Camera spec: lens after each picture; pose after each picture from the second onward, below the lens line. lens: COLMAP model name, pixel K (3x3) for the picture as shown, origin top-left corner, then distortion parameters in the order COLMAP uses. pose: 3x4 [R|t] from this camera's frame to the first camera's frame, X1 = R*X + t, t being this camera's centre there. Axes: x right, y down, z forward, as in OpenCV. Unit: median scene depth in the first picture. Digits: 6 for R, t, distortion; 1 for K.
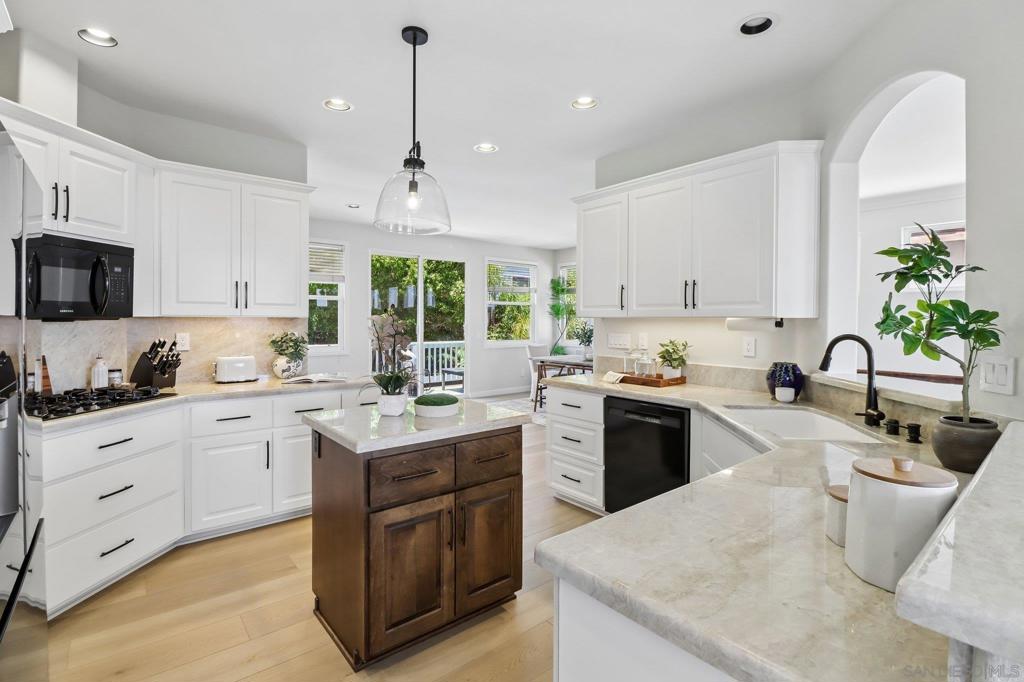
lens RADIAL K [[482.3, 0, 515.2], [0, 482.3, 328.2], [0, 0, 1]] dist [-0.000895, -0.006918]
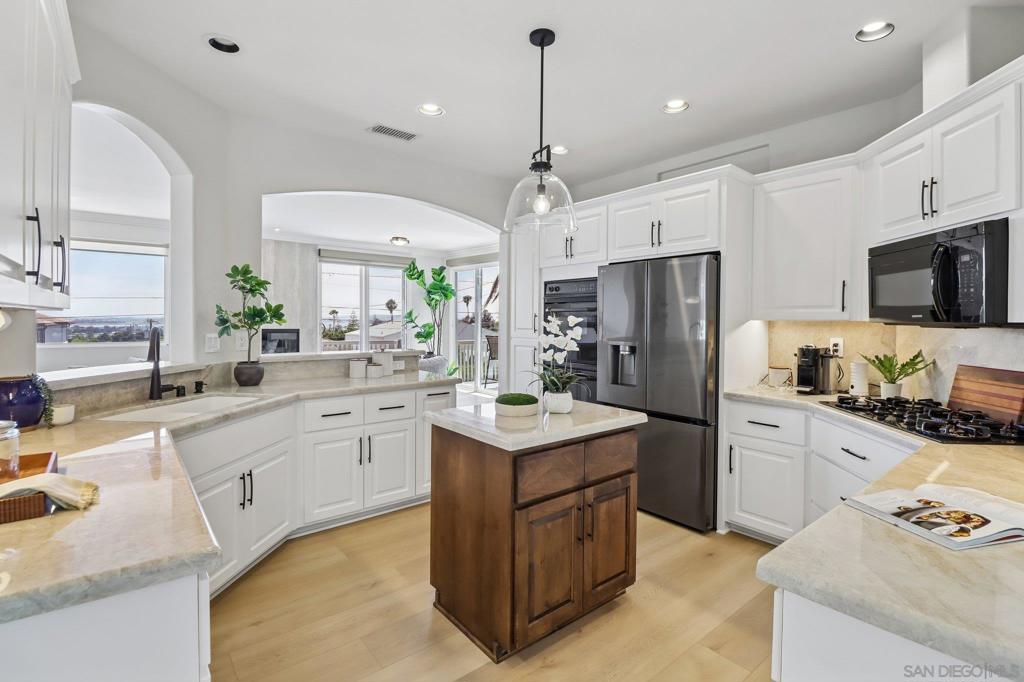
lens RADIAL K [[482.3, 0, 513.8], [0, 482.3, 328.4], [0, 0, 1]] dist [-0.000895, -0.006918]
pose [[-0.999844, -0.015688, 0.008151, -0.042784], [-0.015374, 0.999187, 0.037266, -0.009476], [-0.008729, 0.037135, -0.999272, 0.526637]]
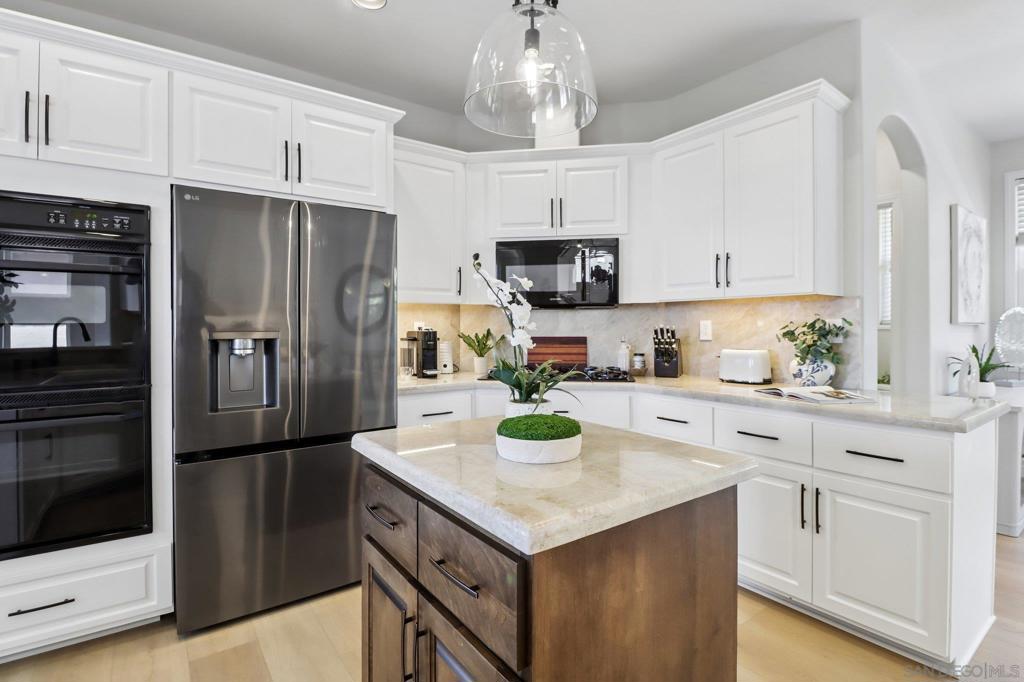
lens RADIAL K [[500.5, 0, 518.5], [0, 500.5, 325.7], [0, 0, 1]] dist [-0.010511, -0.001803]
pose [[-0.054023, -0.008679, -0.998502, 0.097914], [-0.015120, 0.999855, -0.007872, 0.012156], [0.998425, 0.014672, -0.054147, 0.264670]]
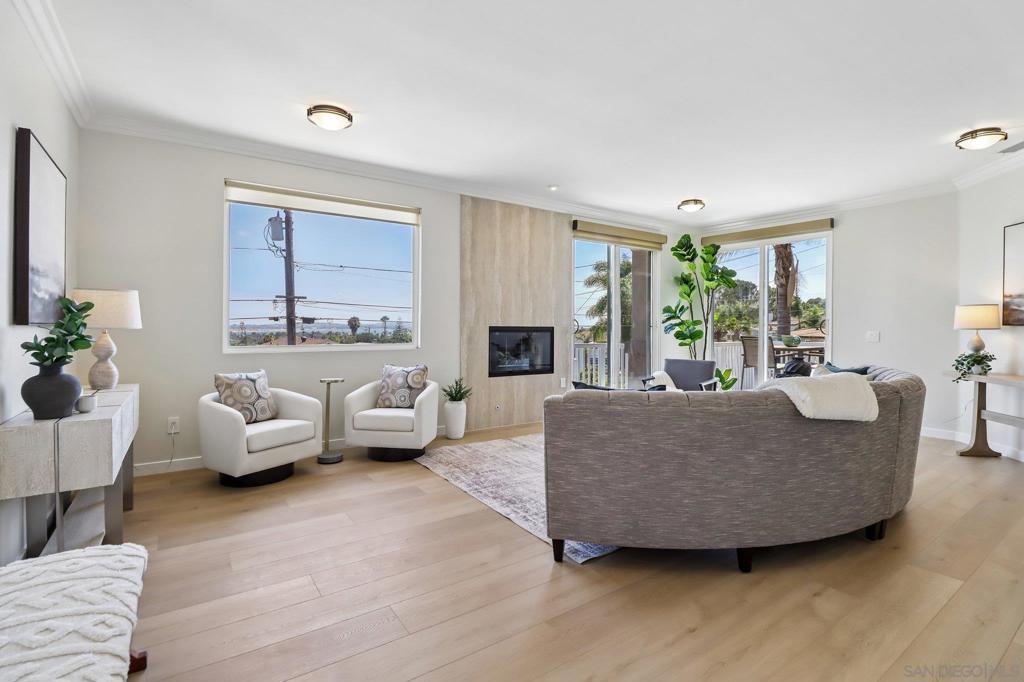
lens RADIAL K [[482.3, 0, 514.3], [0, 482.3, 325.6], [0, 0, 1]] dist [-0.000895, -0.006918]
pose [[-0.996346, -0.009824, 0.084843, 0.373097], [-0.008154, 0.999766, 0.020013, 0.016781], [-0.085020, 0.019248, -0.996193, 0.298559]]
